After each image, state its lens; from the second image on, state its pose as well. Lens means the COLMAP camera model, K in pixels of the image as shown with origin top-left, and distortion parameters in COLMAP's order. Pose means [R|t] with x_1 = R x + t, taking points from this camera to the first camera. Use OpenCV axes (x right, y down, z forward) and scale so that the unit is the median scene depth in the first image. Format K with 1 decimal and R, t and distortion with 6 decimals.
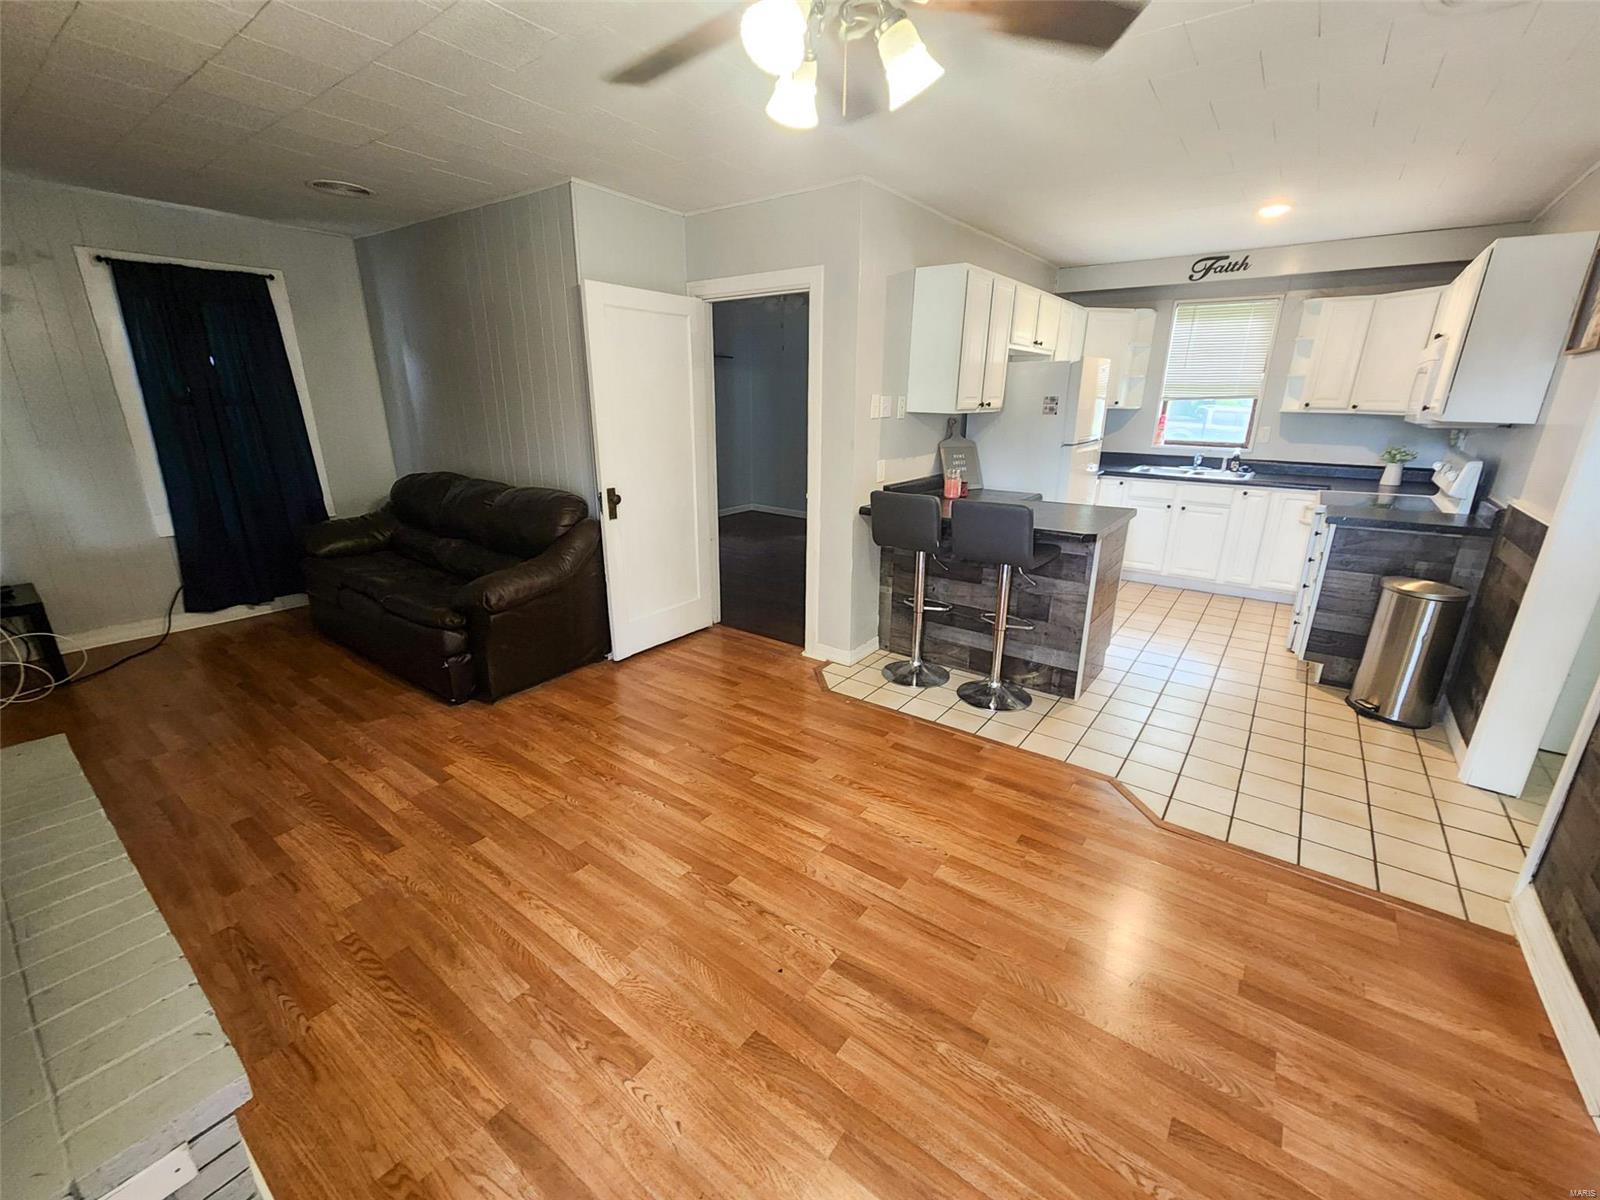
lens RADIAL K [[658.3, 0, 802.4], [0, 658.3, 604.4], [0, 0, 1]] dist [0.008265, -0.001717]
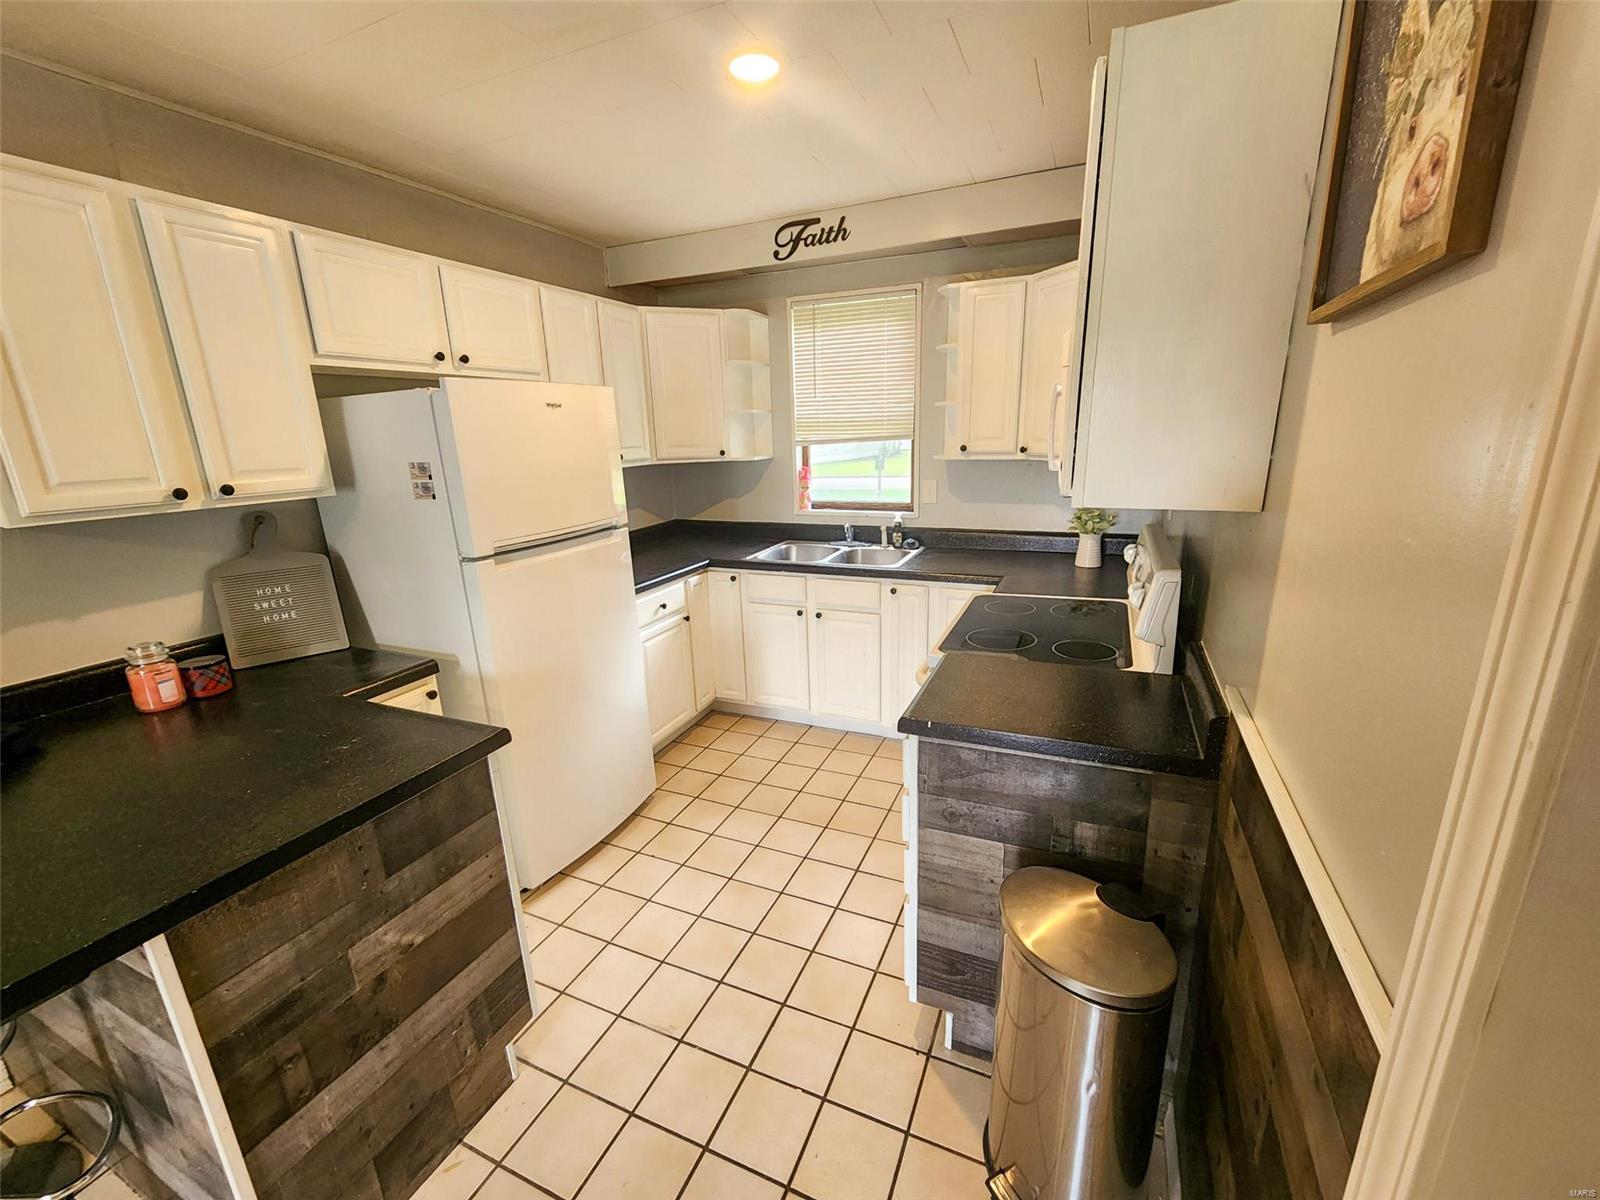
lens RADIAL K [[658.3, 0, 801.2], [0, 658.3, 607.0], [0, 0, 1]] dist [0.008265, -0.001717]
pose [[0.973637, -0.095597, 0.207105, 0.461251], [0.105260, 0.993788, -0.036123, -0.141365], [-0.202365, 0.056971, 0.977652, 0.413625]]
